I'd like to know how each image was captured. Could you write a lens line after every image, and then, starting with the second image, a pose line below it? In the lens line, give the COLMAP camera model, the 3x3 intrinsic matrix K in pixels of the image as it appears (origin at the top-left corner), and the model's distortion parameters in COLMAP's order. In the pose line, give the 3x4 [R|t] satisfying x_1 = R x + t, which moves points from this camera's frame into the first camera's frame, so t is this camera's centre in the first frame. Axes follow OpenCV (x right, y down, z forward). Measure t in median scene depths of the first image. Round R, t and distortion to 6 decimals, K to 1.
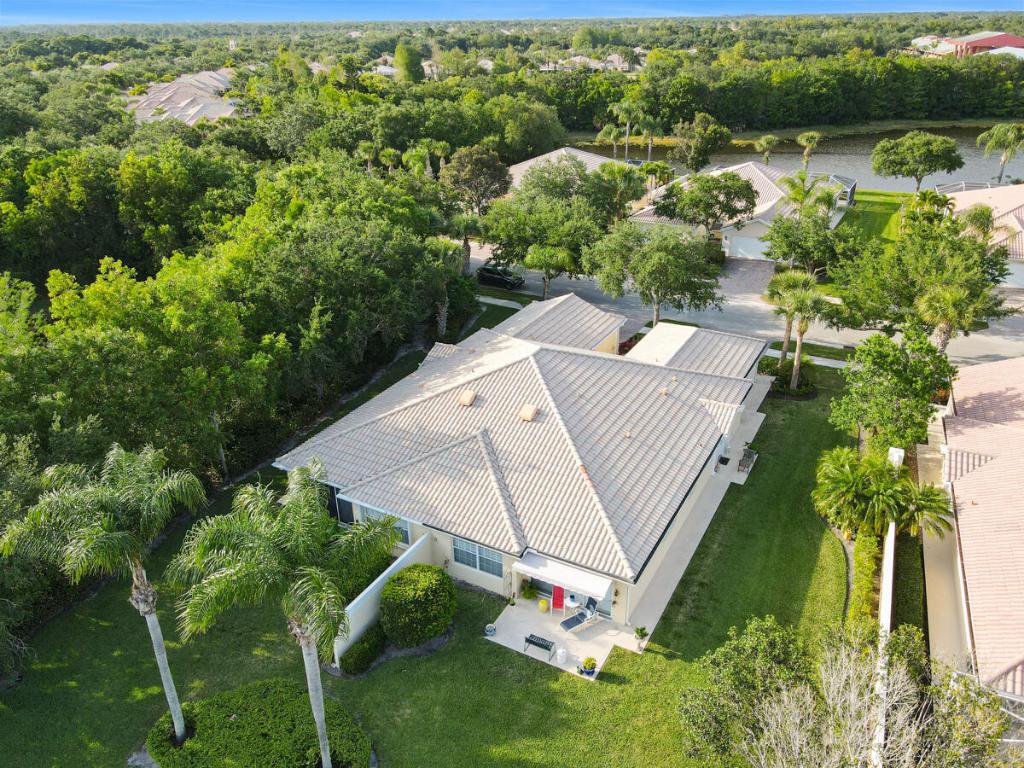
lens RADIAL K [[756.2, 0, 536.4], [0, 756.2, 369.4], [0, 0, 1]] dist [0.027346, -0.000238]
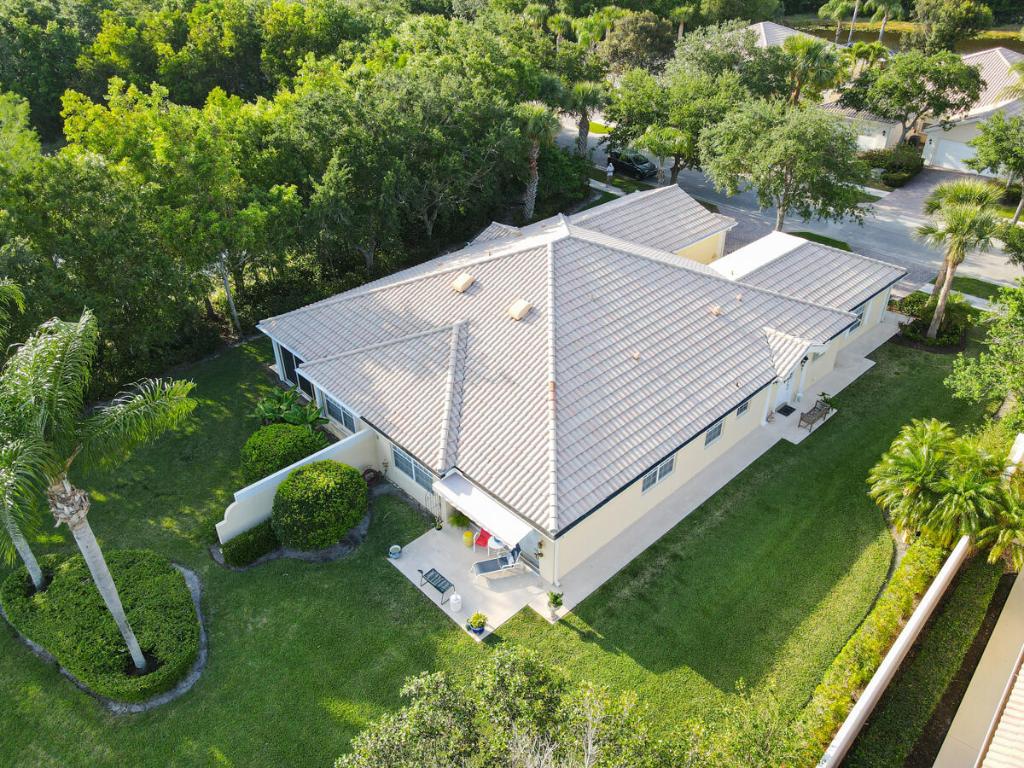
lens RADIAL K [[756.2, 0, 536.4], [0, 756.2, 369.4], [0, 0, 1]] dist [0.027346, -0.000238]
pose [[0.950839, 0.164684, -0.262267, 0.212503], [-0.130739, 0.981178, 0.142118, 0.001442], [0.280735, -0.100843, 0.954473, 0.195800]]
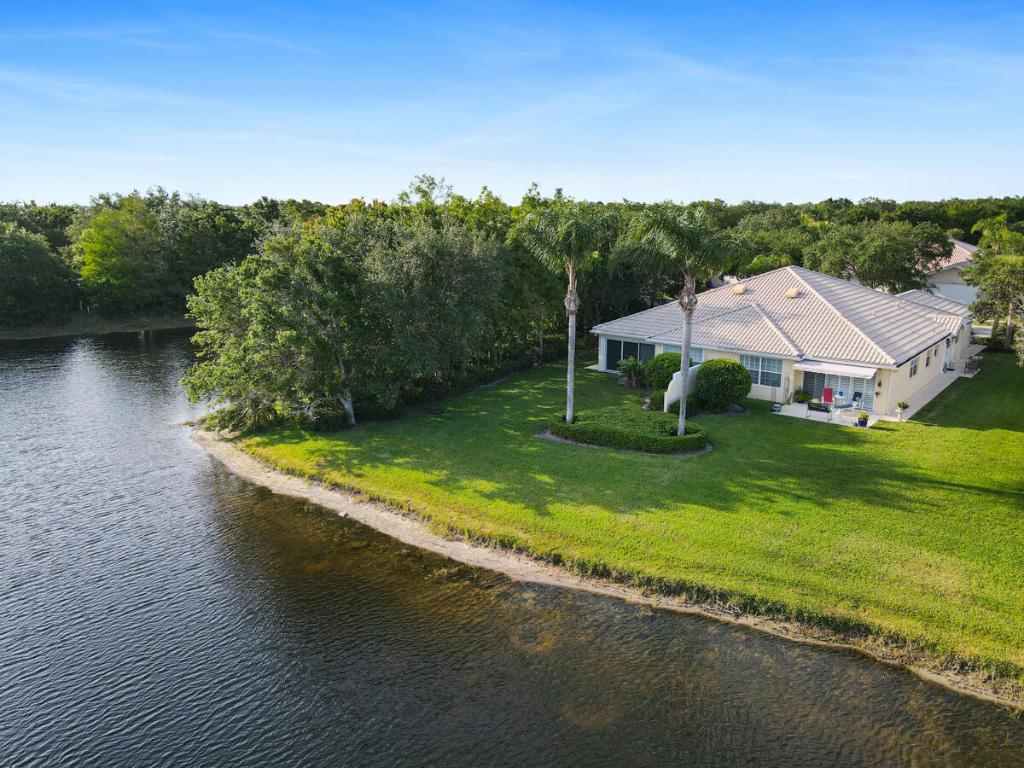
lens RADIAL K [[756.2, 0, 536.4], [0, 756.2, 369.4], [0, 0, 1]] dist [0.027346, -0.000238]
pose [[0.980897, 0.045575, -0.189116, -0.171572], [-0.086184, 0.973365, -0.212443, 0.455328], [0.174397, 0.224683, 0.958699, -0.269293]]
